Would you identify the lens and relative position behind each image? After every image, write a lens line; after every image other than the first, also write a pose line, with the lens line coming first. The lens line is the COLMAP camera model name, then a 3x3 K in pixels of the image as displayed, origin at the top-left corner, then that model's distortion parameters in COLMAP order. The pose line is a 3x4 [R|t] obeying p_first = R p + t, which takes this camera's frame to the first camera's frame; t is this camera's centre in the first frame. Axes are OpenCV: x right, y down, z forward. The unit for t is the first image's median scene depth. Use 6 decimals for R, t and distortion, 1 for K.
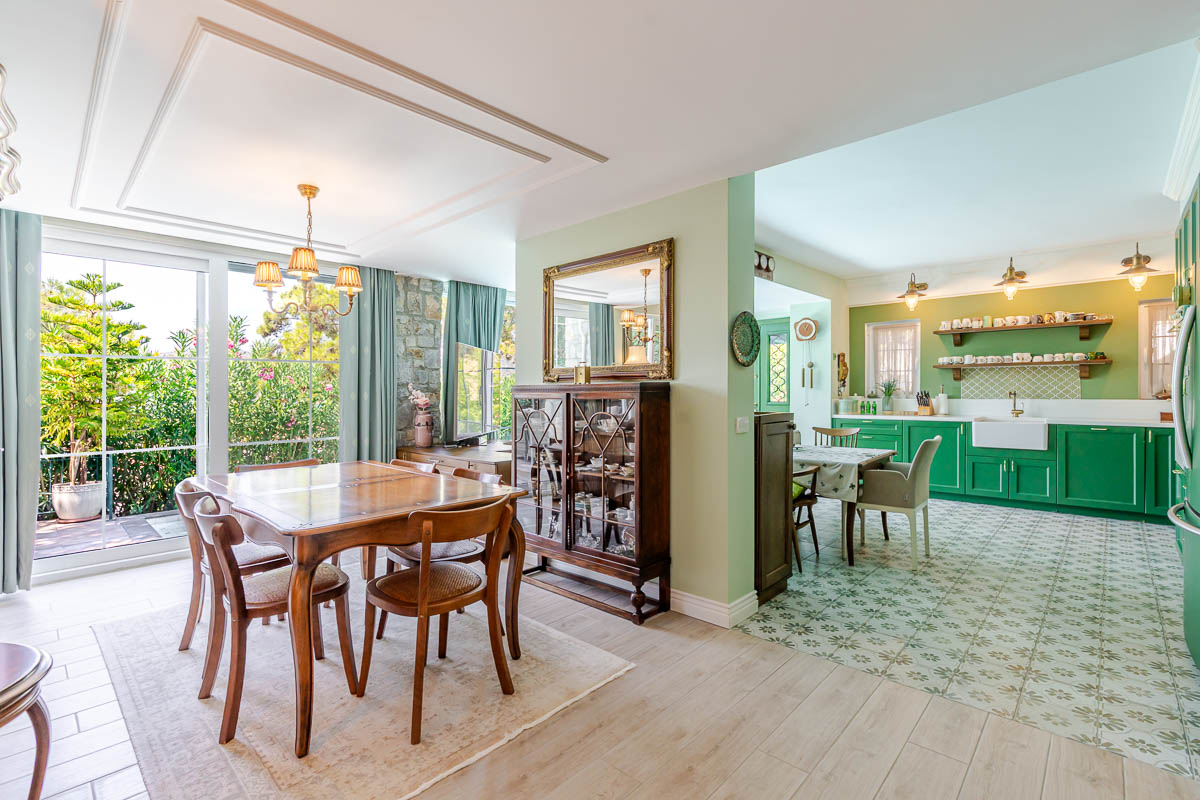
lens RADIAL K [[549.3, 0, 597.0], [0, 549.3, 399.1], [0, 0, 1]] dist [-0.009405, 0.001625]
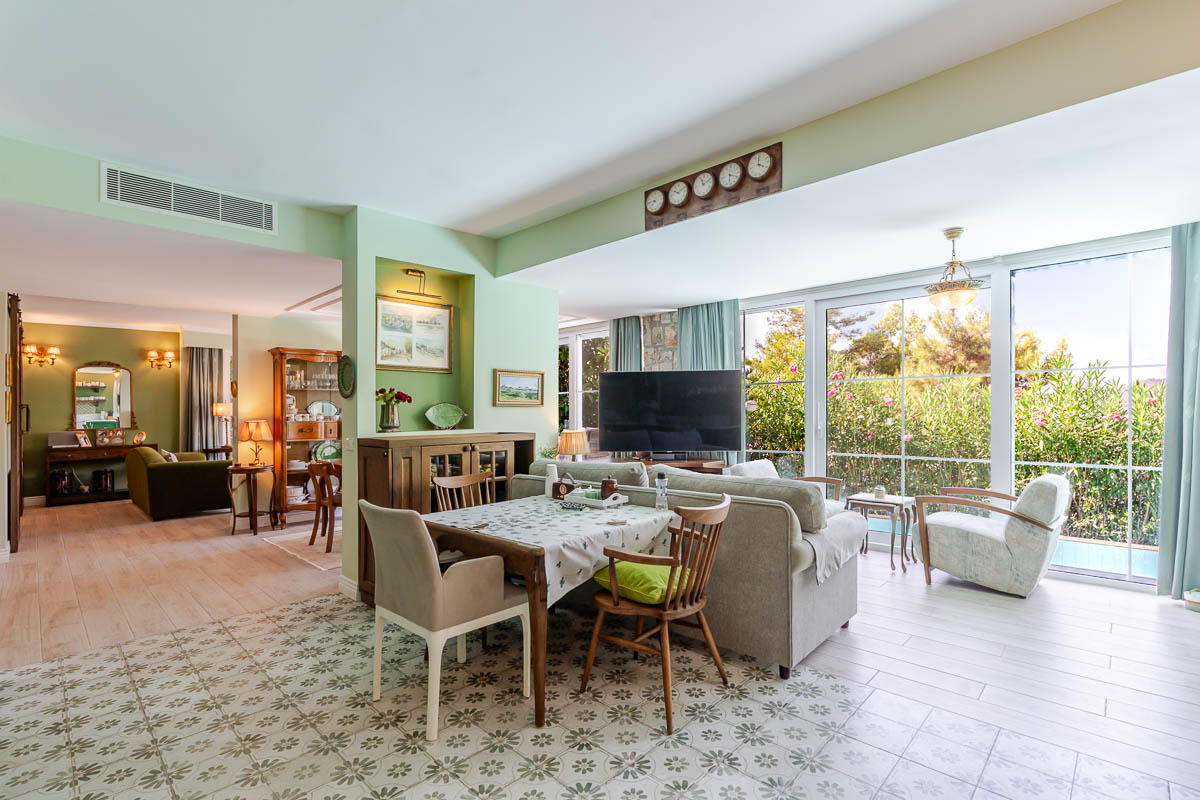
lens RADIAL K [[549.3, 0, 594.9], [0, 549.3, 409.5], [0, 0, 1]] dist [-0.009405, 0.001625]
pose [[-0.016021, 0.003667, -0.999865, 1.350959], [-0.004594, 0.999982, 0.003741, -0.033698], [0.999861, 0.004653, -0.016003, 1.408453]]
